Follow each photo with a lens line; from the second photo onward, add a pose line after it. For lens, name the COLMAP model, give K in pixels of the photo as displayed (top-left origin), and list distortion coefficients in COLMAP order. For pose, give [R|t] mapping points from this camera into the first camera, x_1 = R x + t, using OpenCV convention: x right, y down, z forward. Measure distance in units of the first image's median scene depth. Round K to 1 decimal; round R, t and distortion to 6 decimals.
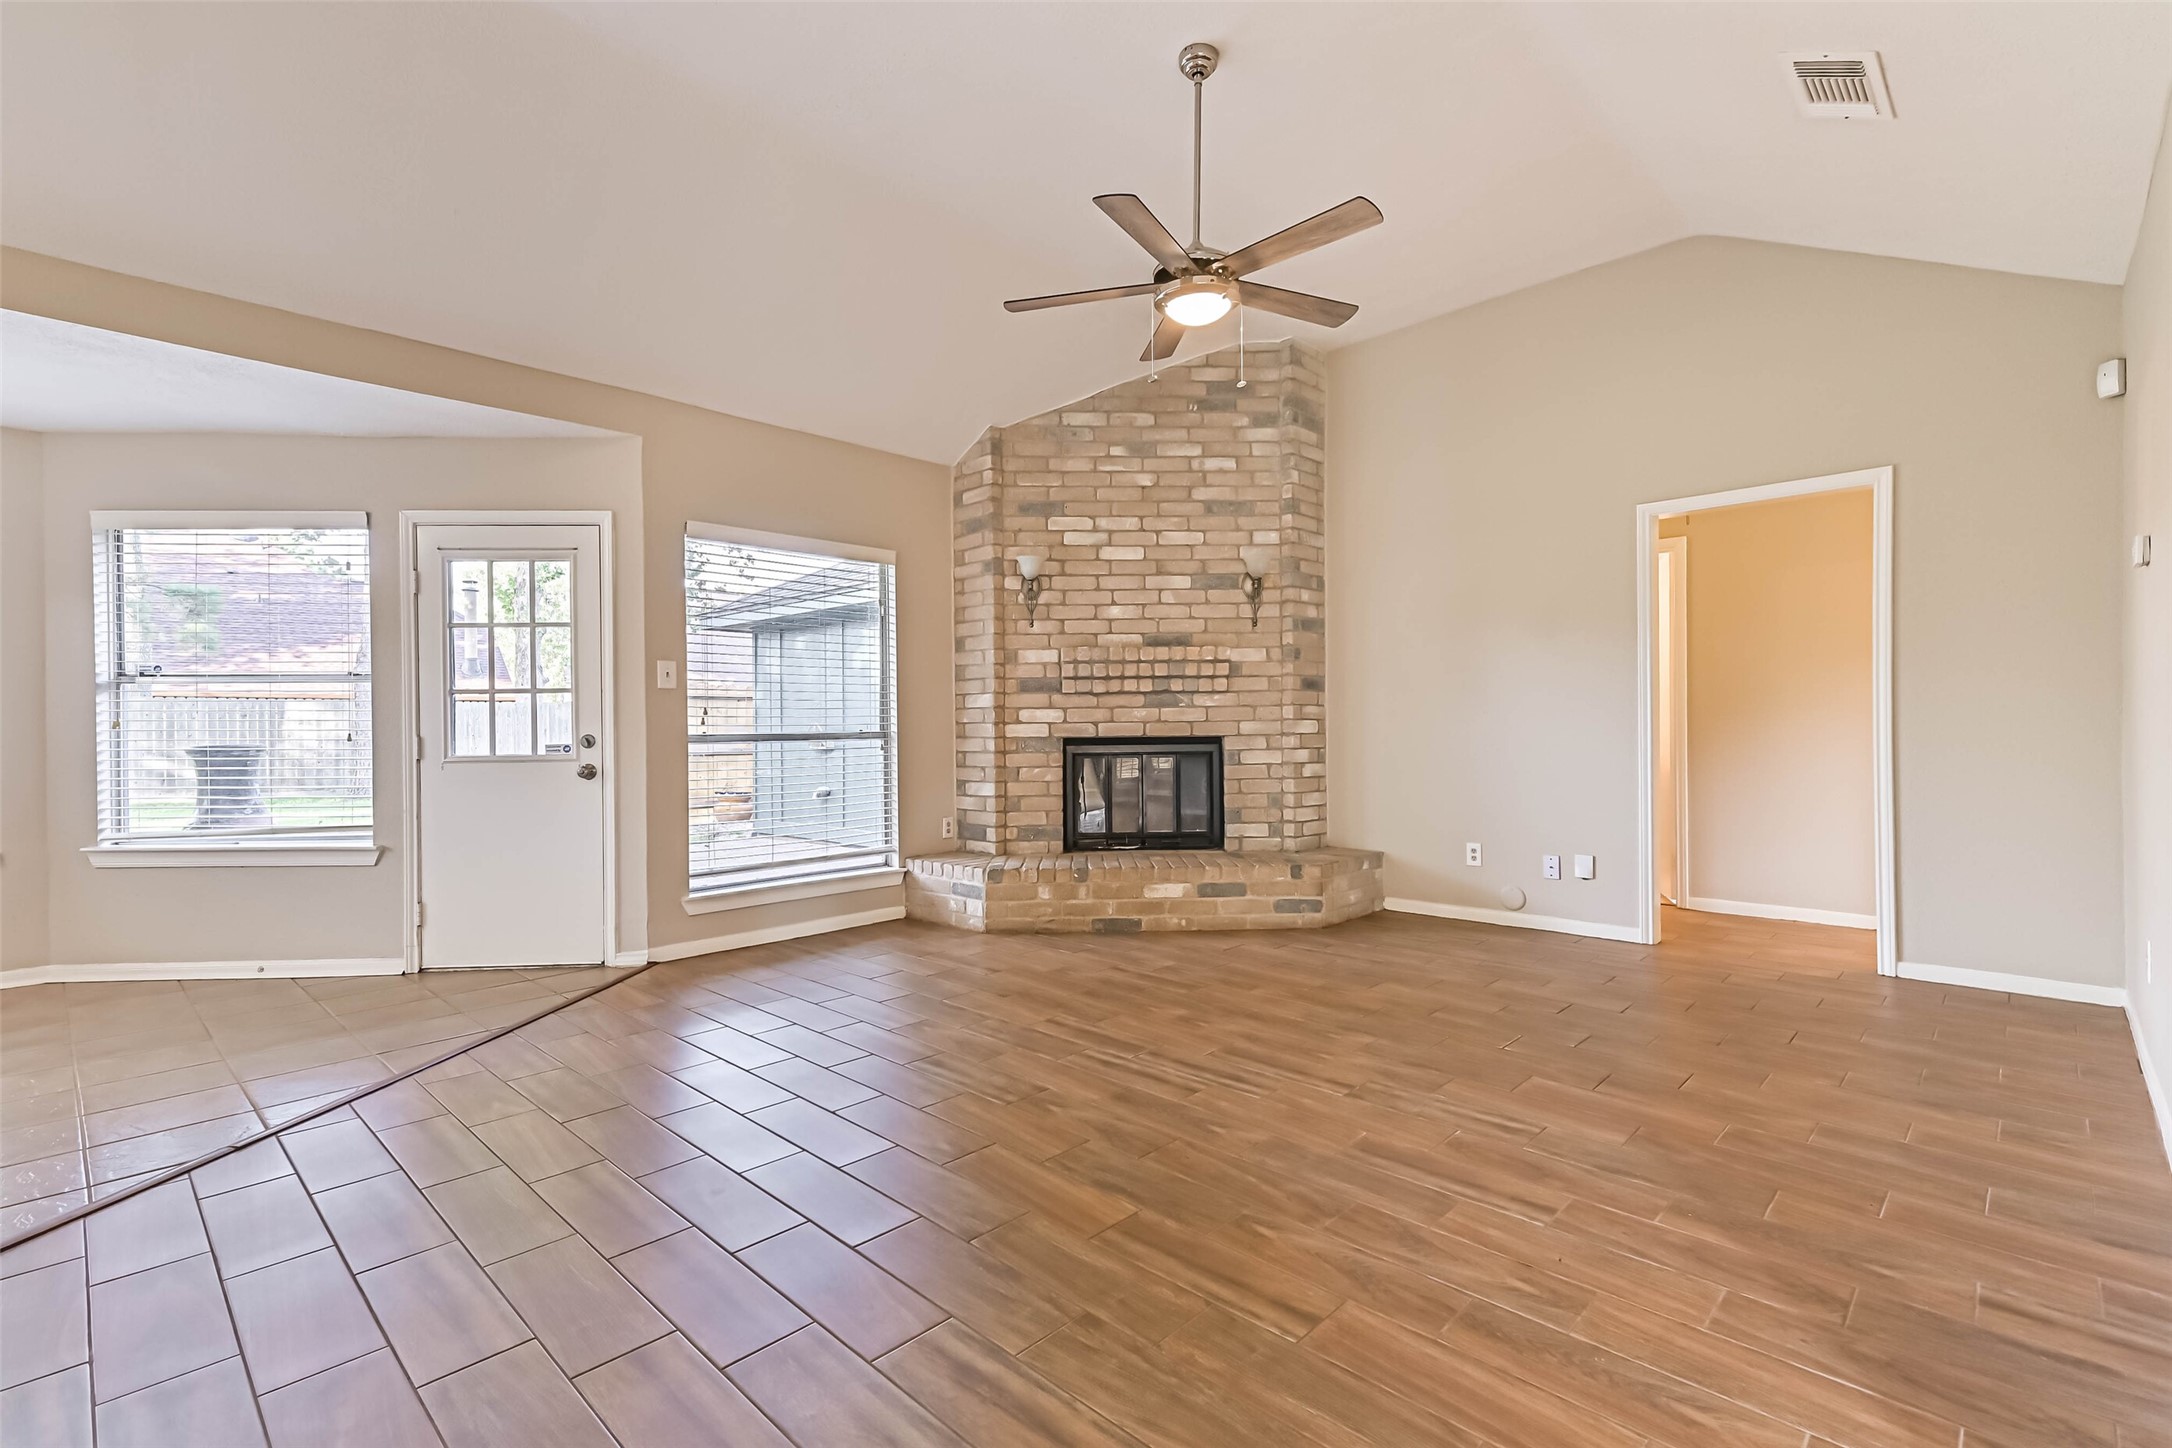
lens RADIAL K [[969.9, 0, 1095.3], [0, 969.9, 727.4], [0, 0, 1]] dist [0.032780, -0.008001]
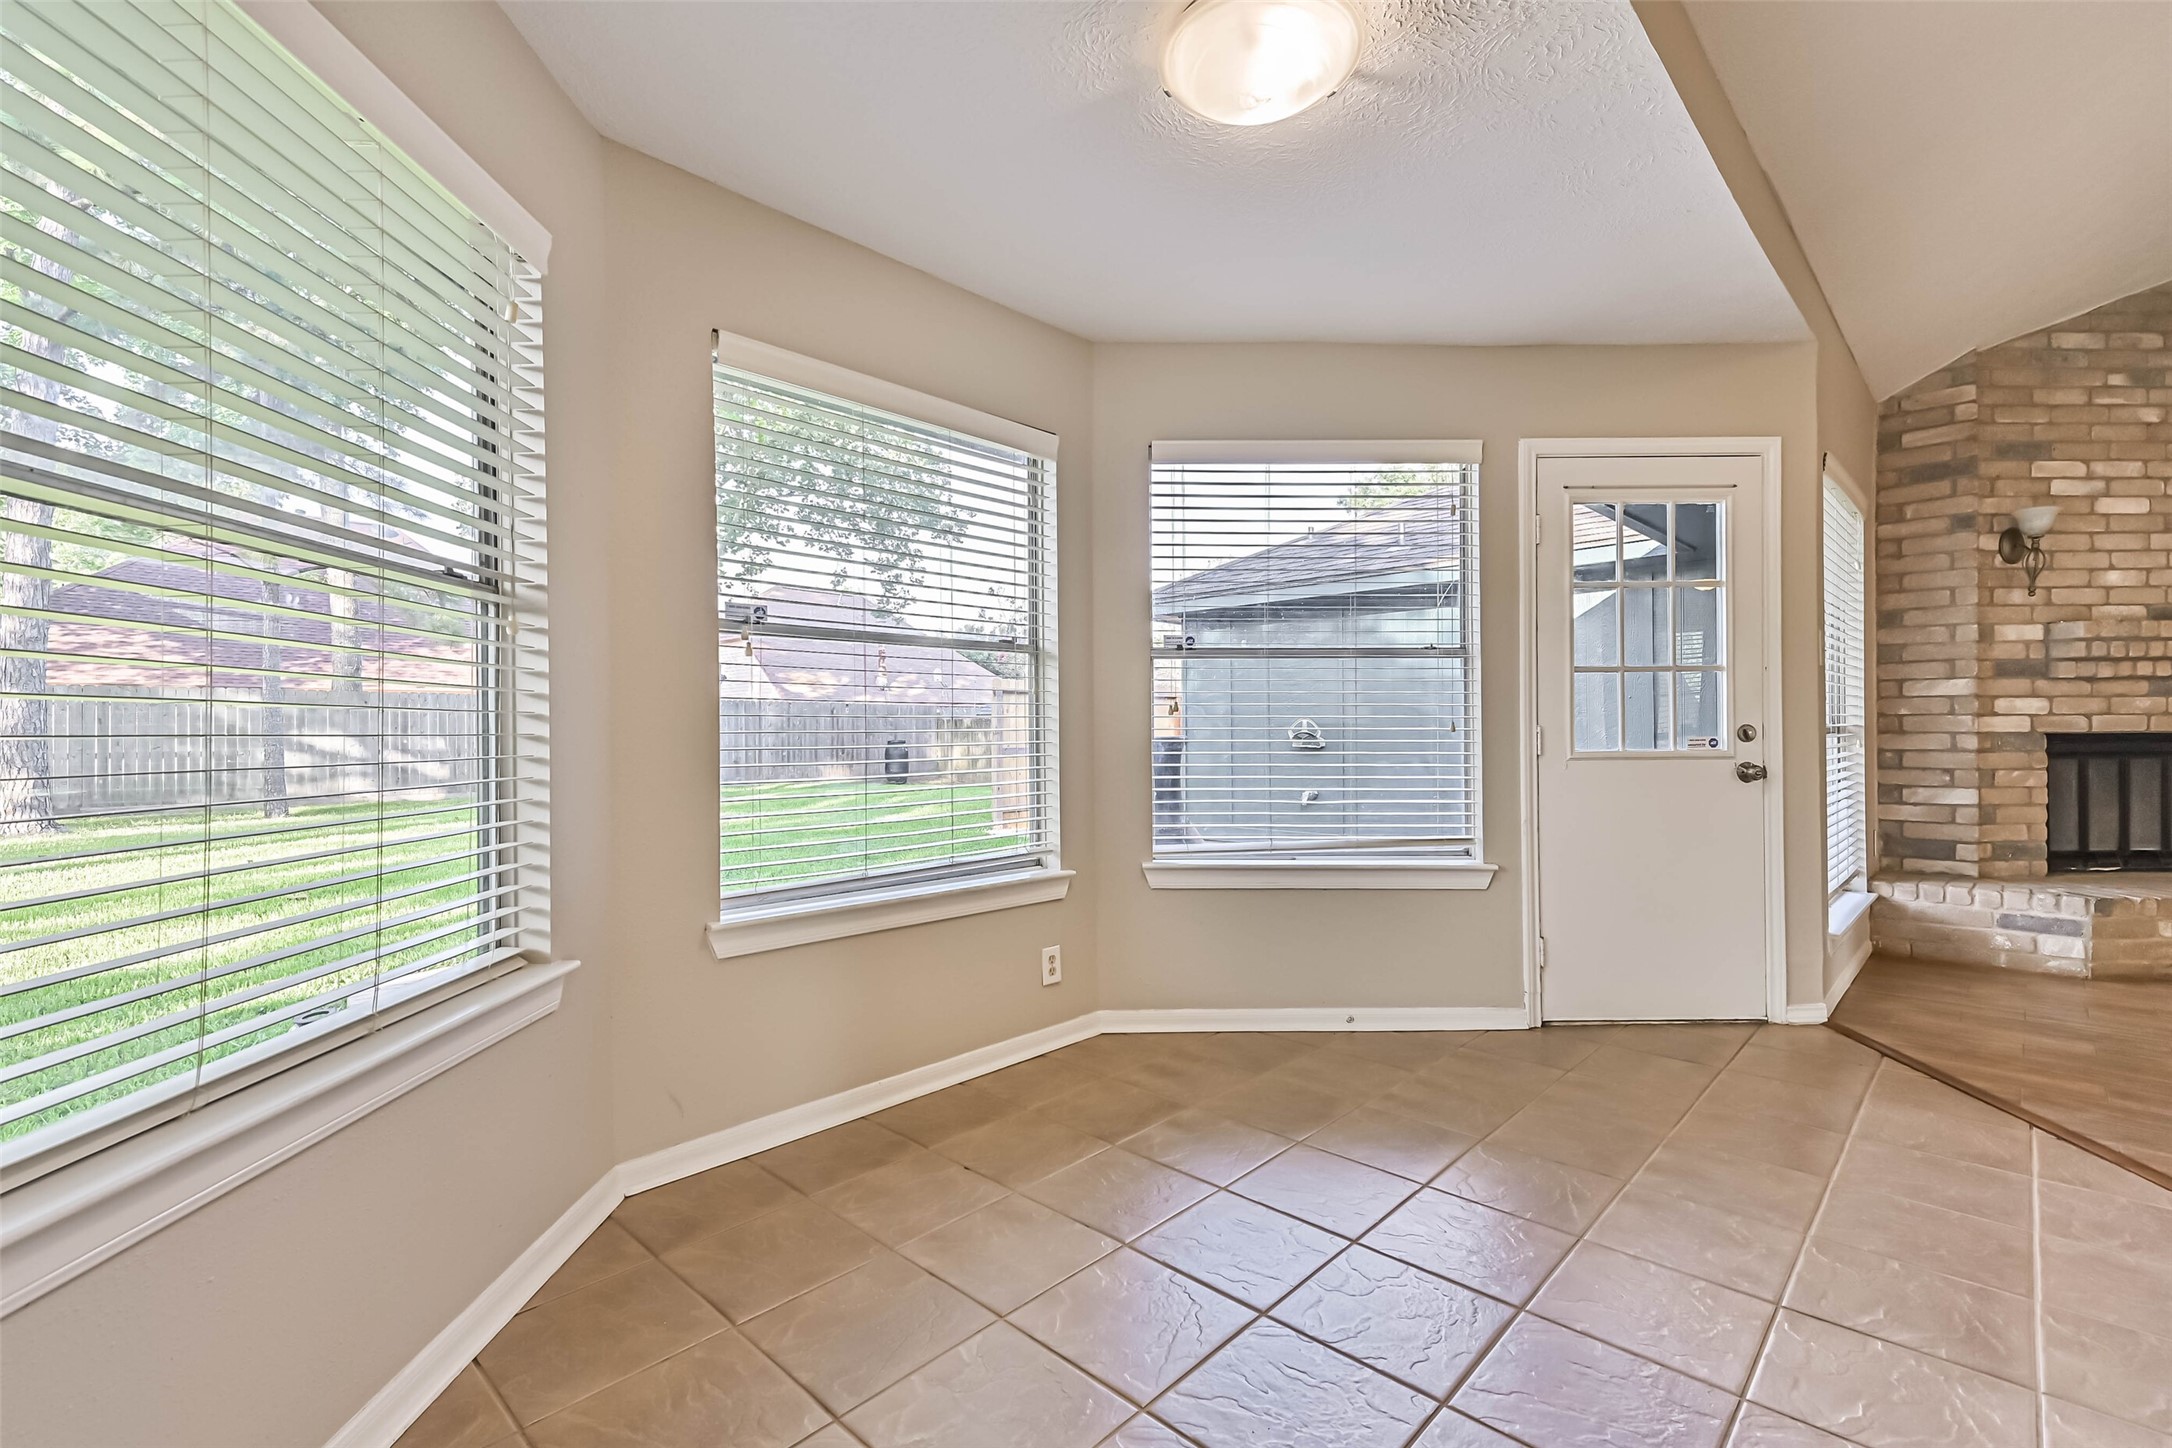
lens RADIAL K [[969.9, 0, 1095.3], [0, 969.9, 727.4], [0, 0, 1]] dist [0.032780, -0.008001]
pose [[0.999975, 0.004040, 0.005733, -0.840524], [-0.004031, 0.999991, -0.001633, 0.010384], [-0.005740, 0.001610, 0.999982, 0.176688]]
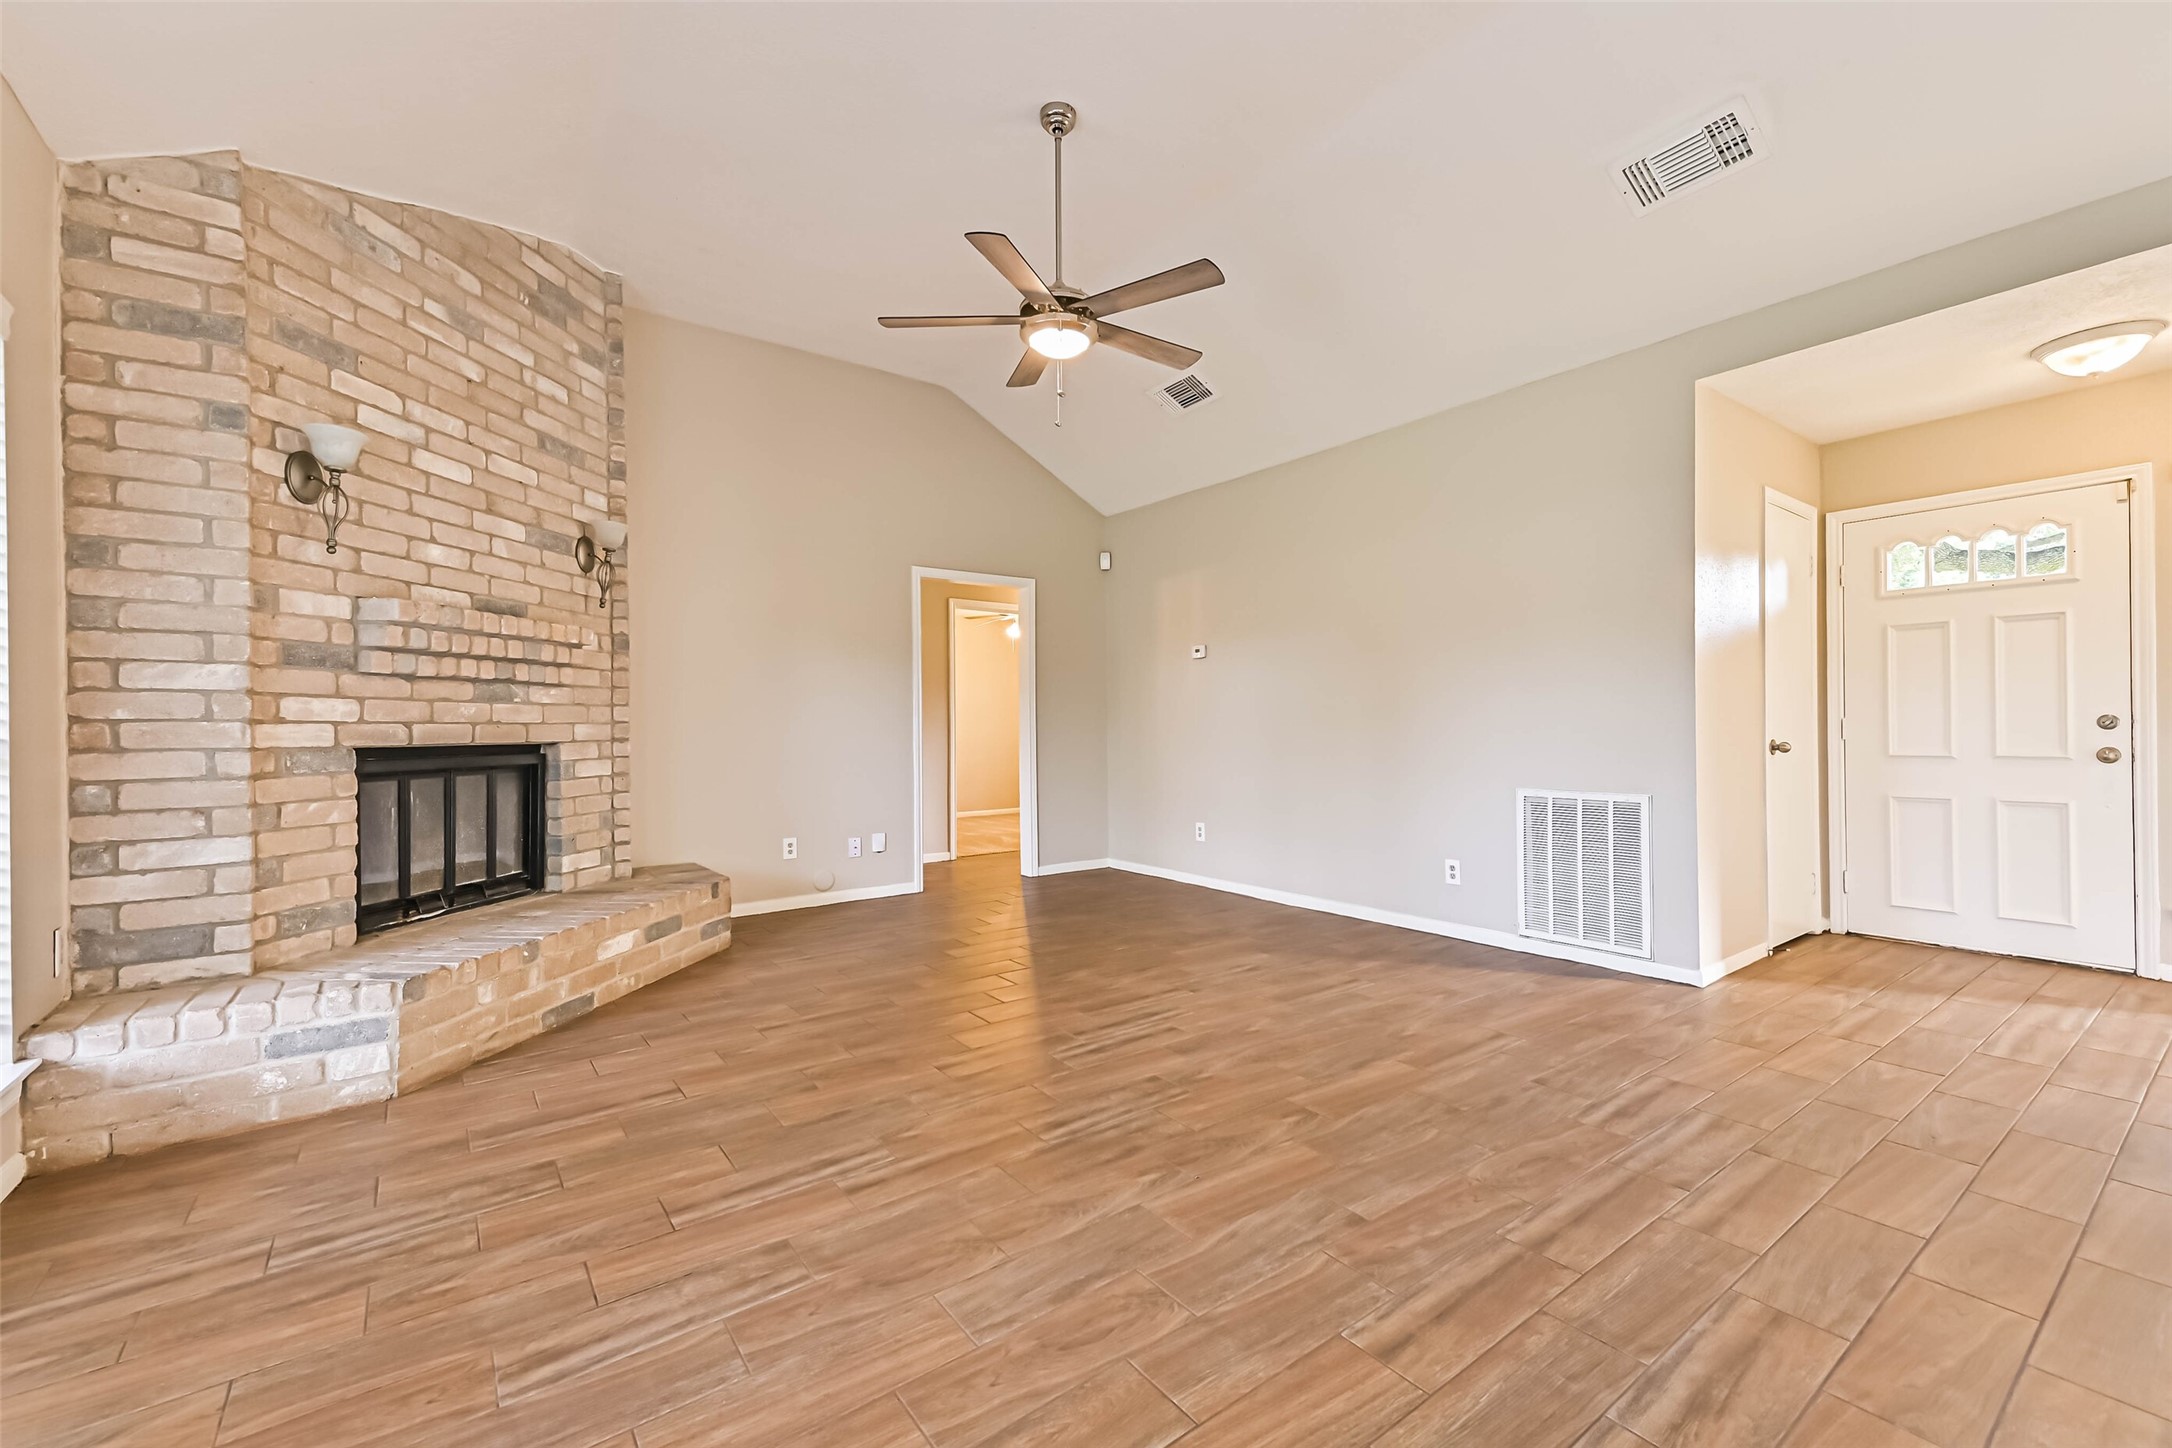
lens RADIAL K [[890.0, 0, 1095.4], [0, 890.0, 726.8], [0, 0, 1]] dist [0.030028, -0.006807]
pose [[0.162578, 0.009467, 0.986650, -0.509849], [0.009051, 0.999898, -0.011085, 0.008006], [-0.986654, 0.010732, 0.162475, 0.468840]]
